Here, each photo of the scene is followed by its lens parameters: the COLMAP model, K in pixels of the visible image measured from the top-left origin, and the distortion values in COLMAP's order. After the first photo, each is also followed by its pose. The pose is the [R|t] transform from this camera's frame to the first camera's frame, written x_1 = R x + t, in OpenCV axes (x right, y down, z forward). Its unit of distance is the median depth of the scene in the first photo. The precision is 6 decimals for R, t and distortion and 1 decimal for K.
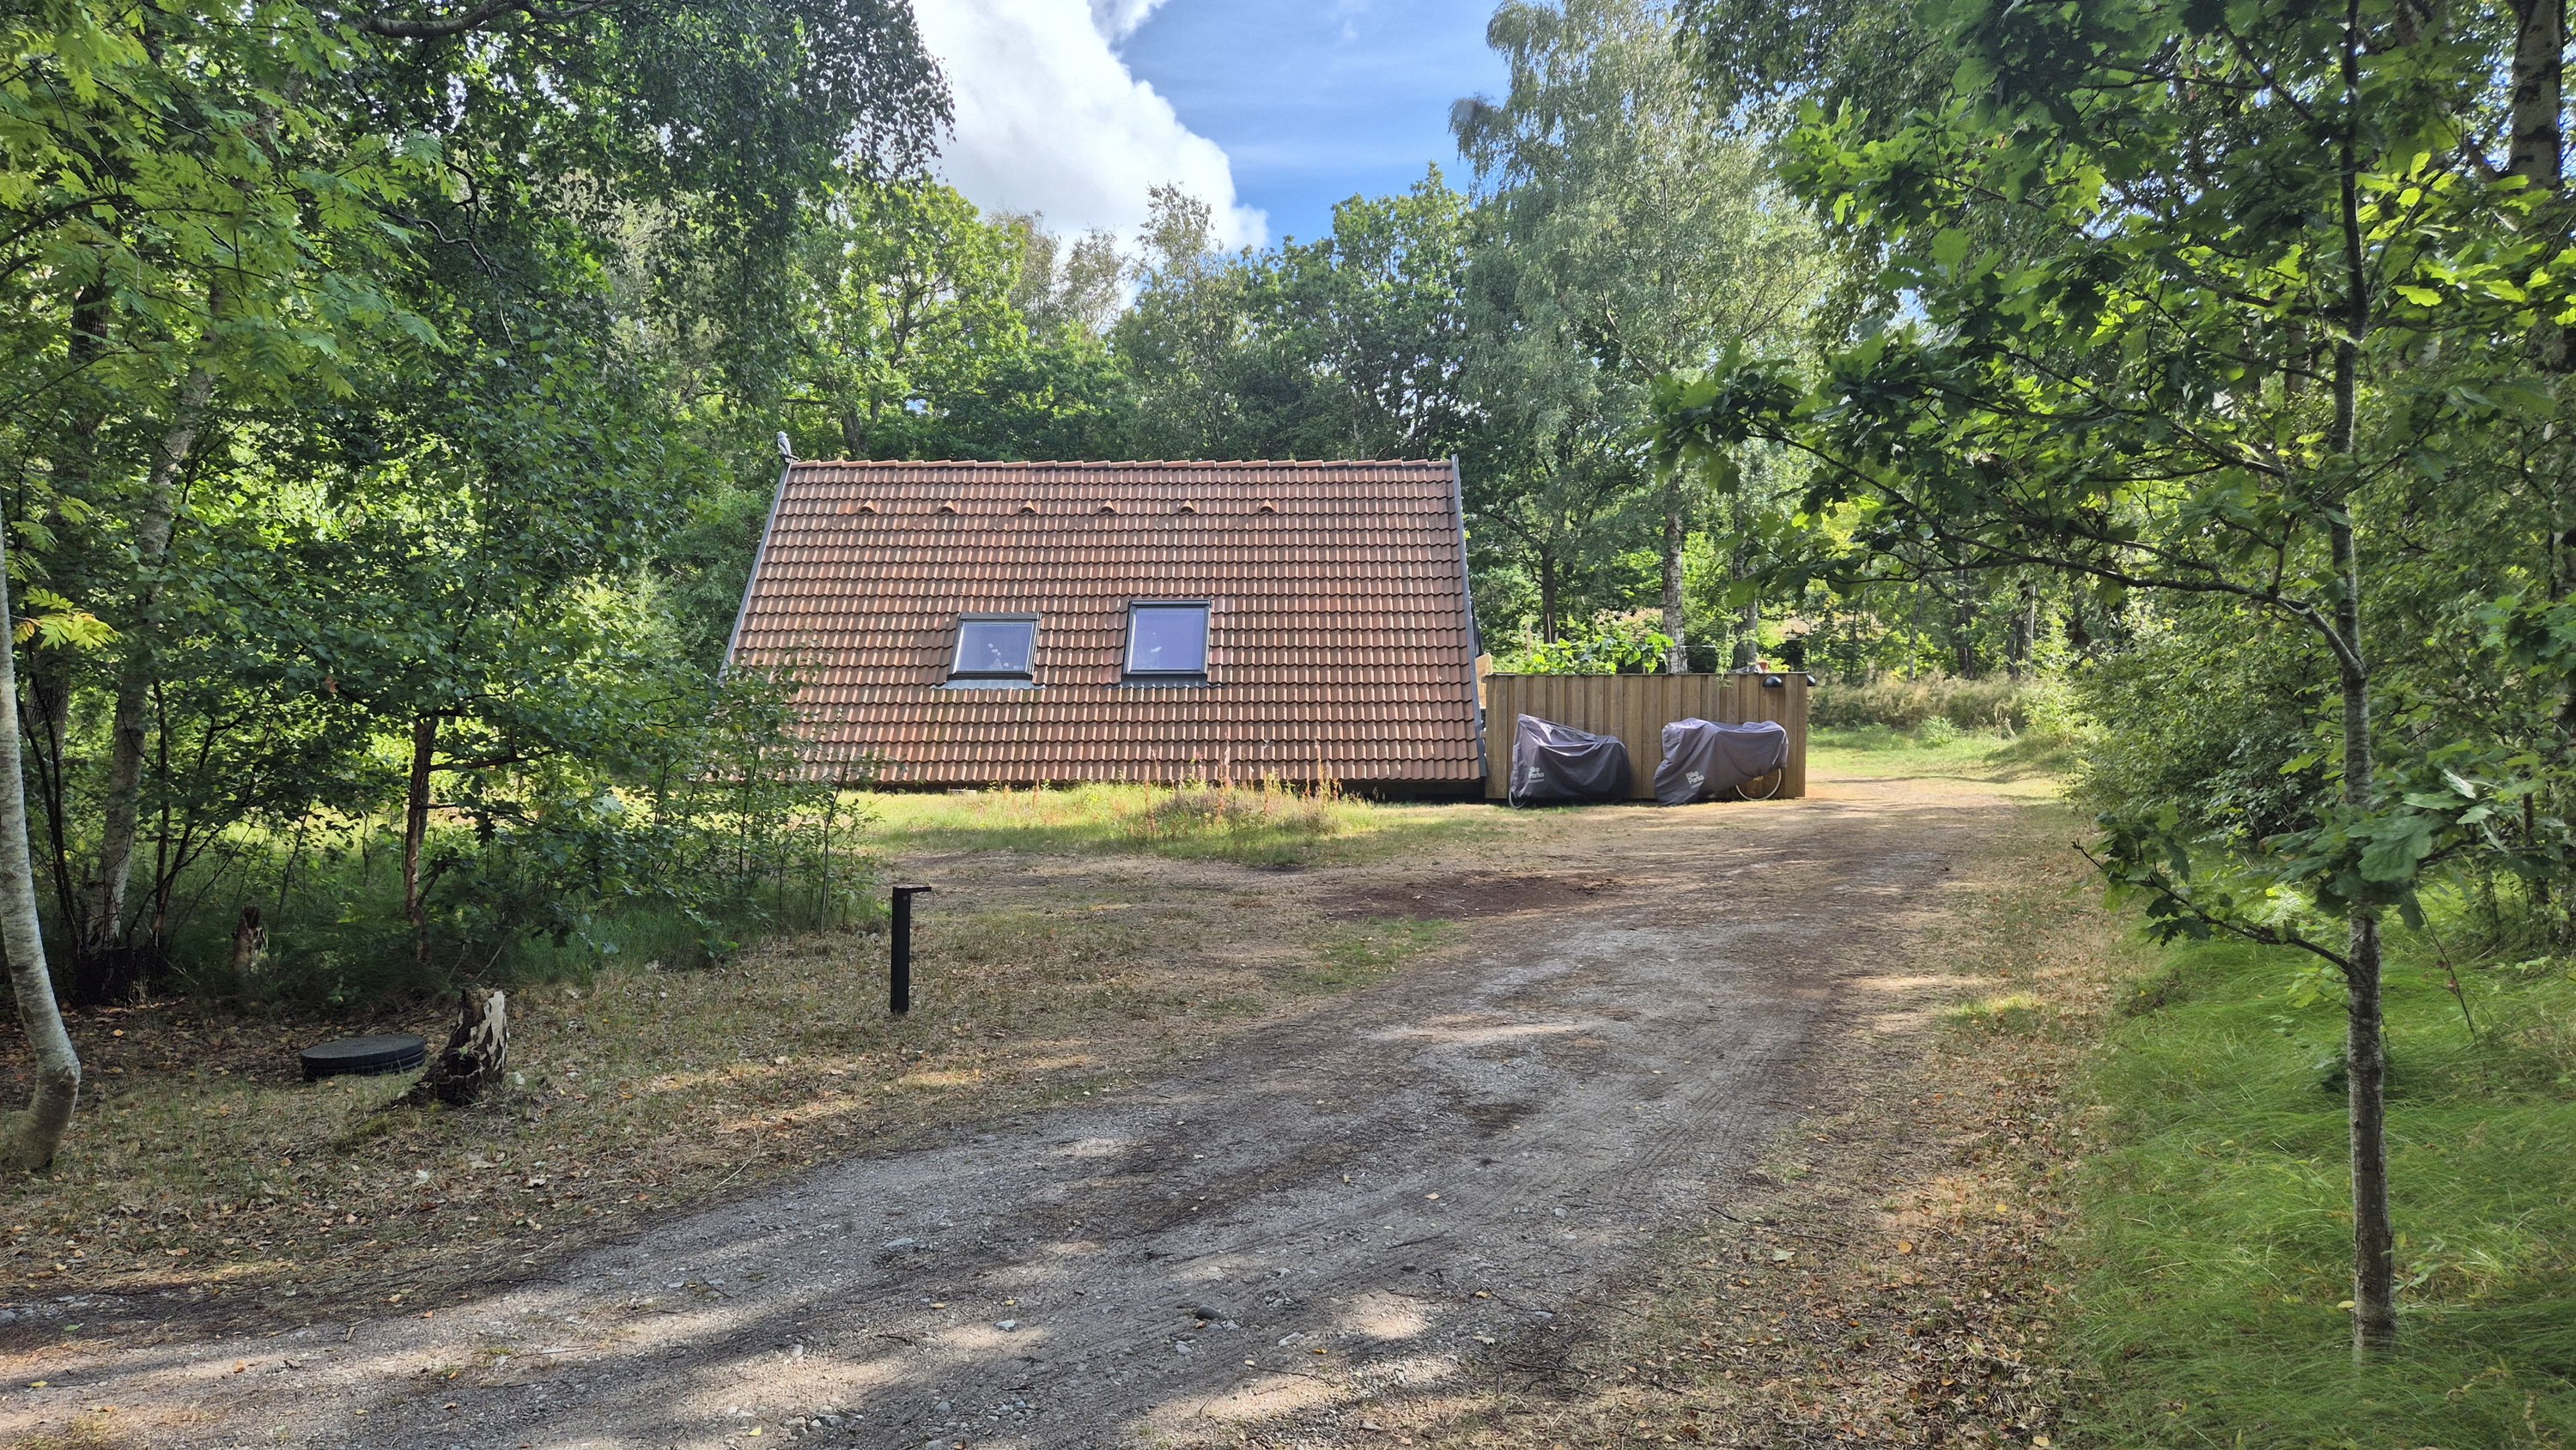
lens RADIAL K [[1685.8, 0, 1288.0], [0, 1685.8, 725.0], [0, 0, 1]] dist [0.090293, -0.091886]
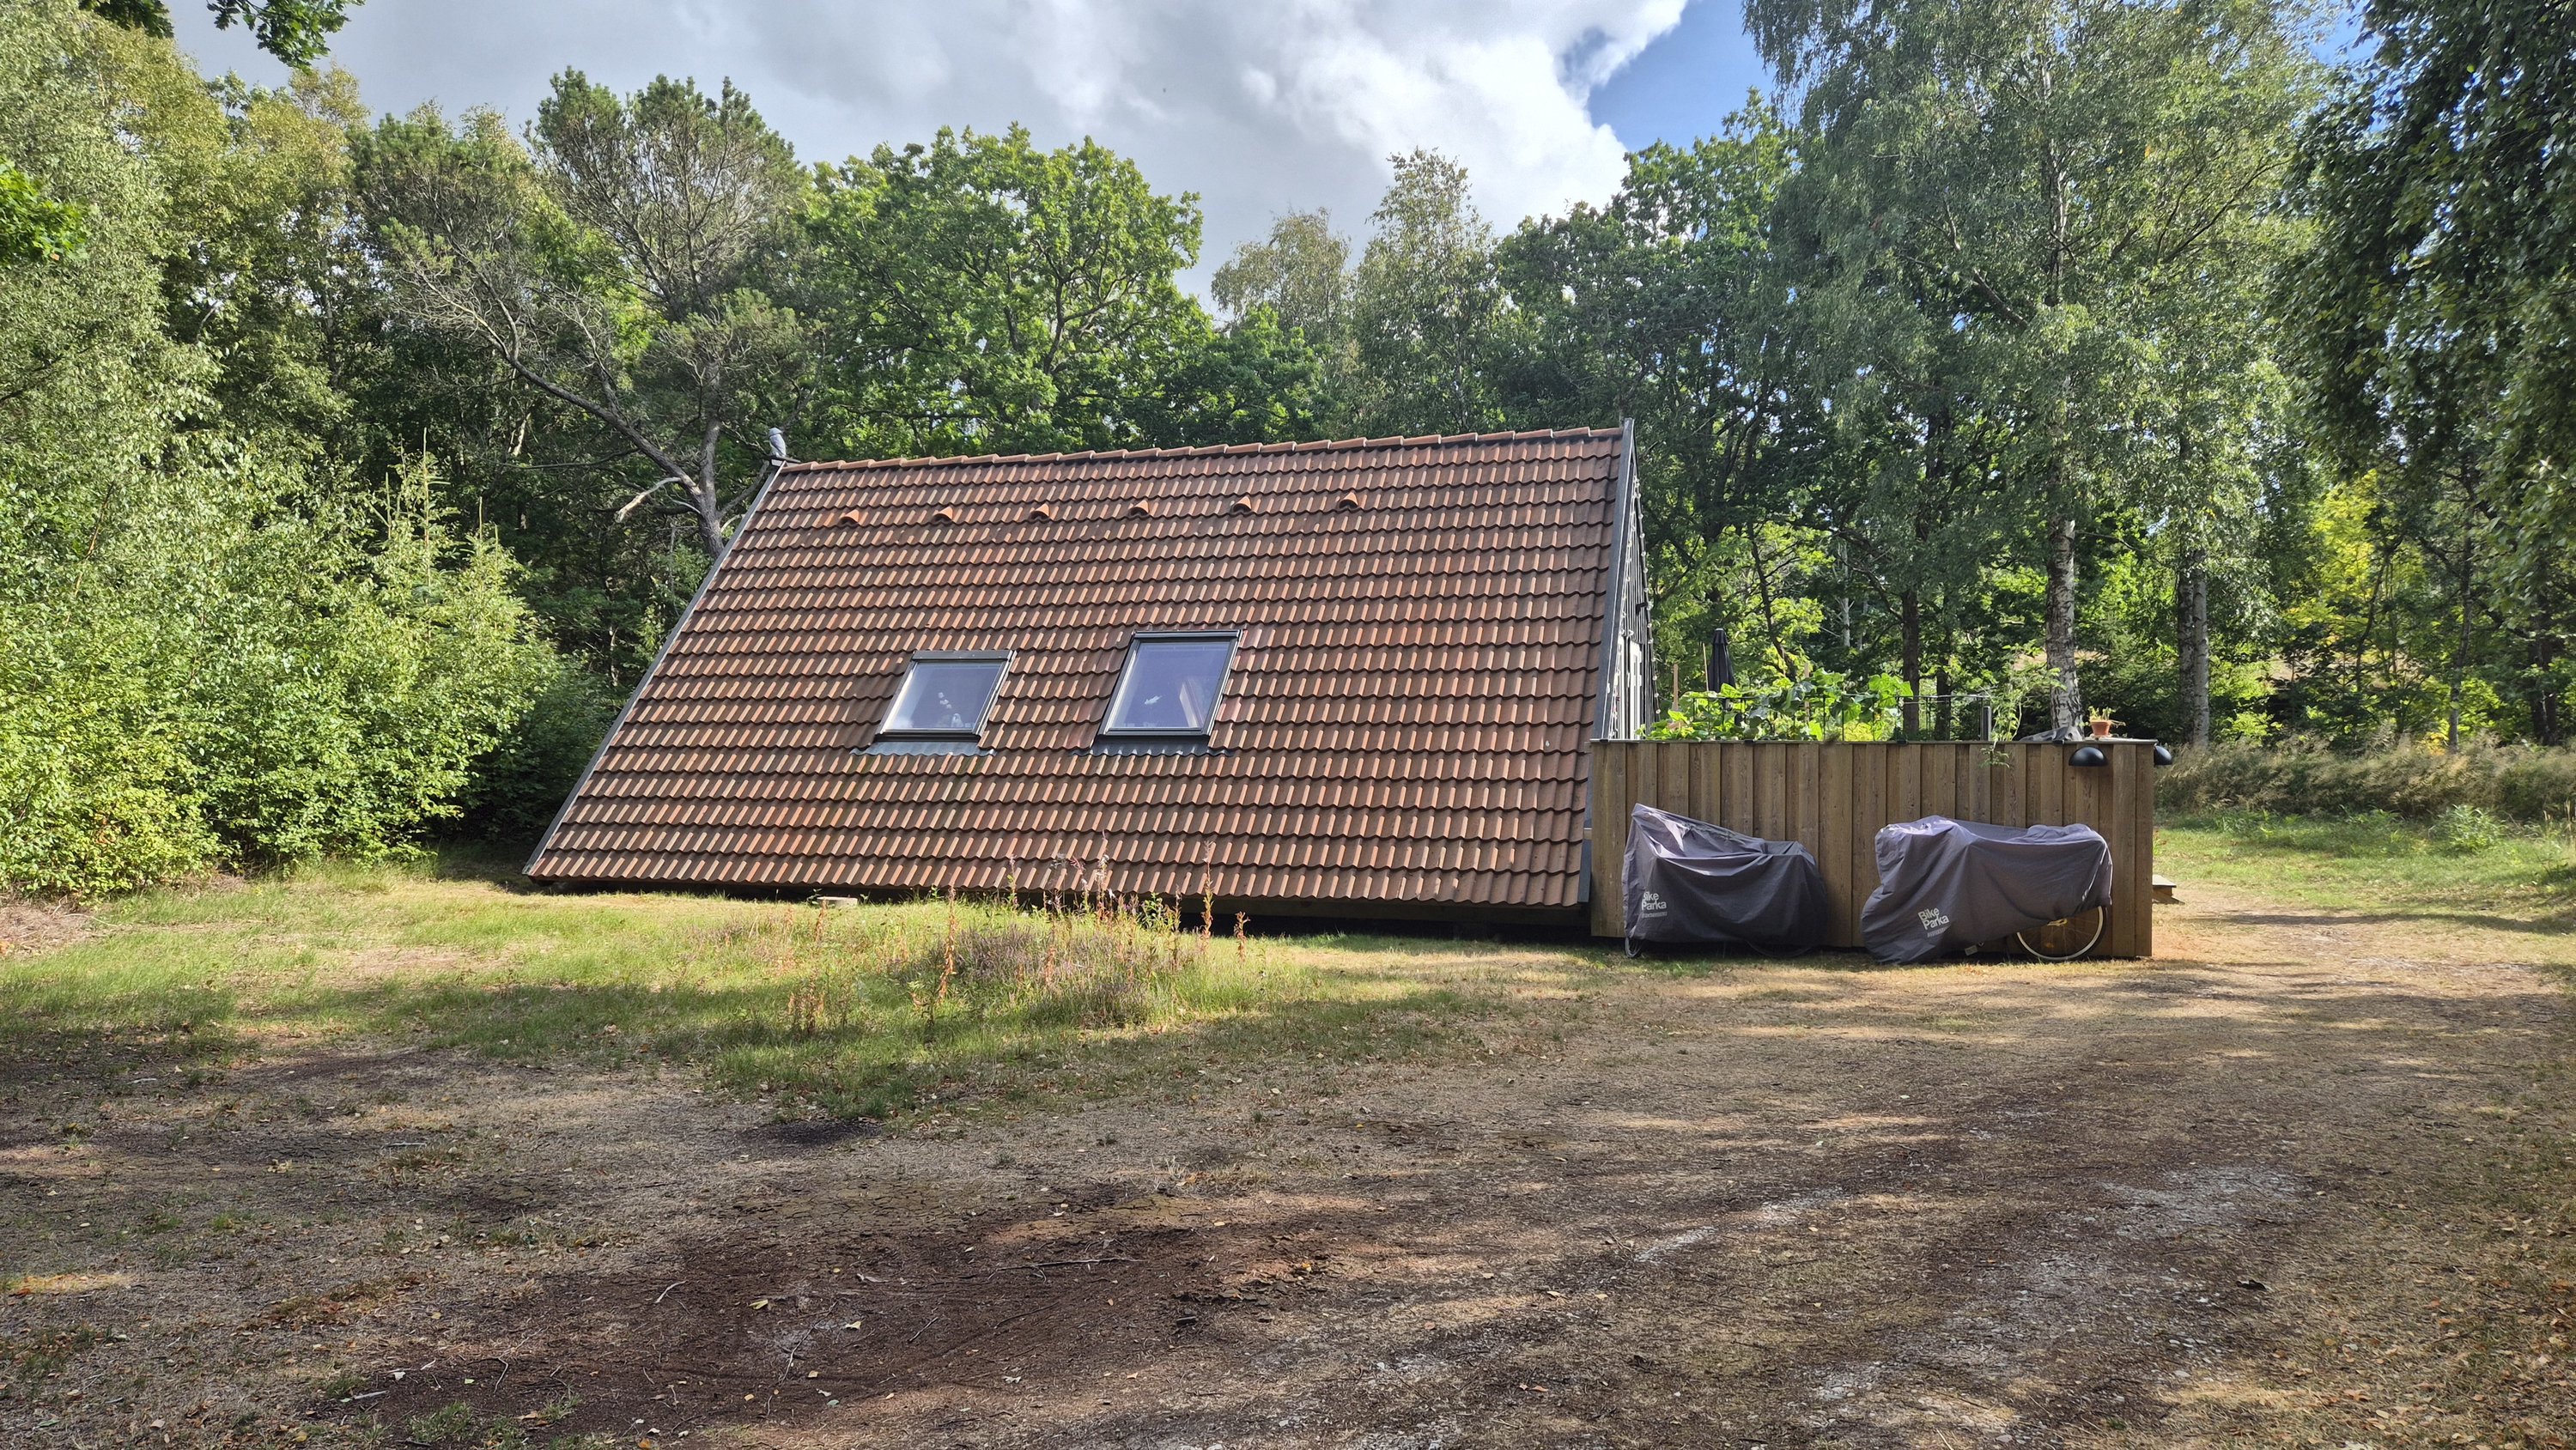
lens RADIAL K [[1685.8, 0, 1288.0], [0, 1685.8, 725.0], [0, 0, 1]] dist [0.090293, -0.091886]
pose [[0.964200, 0.004178, -0.265143, 0.166913], [-0.012540, 0.999476, -0.029851, -0.014449], [0.264879, 0.032108, 0.963747, 0.340864]]
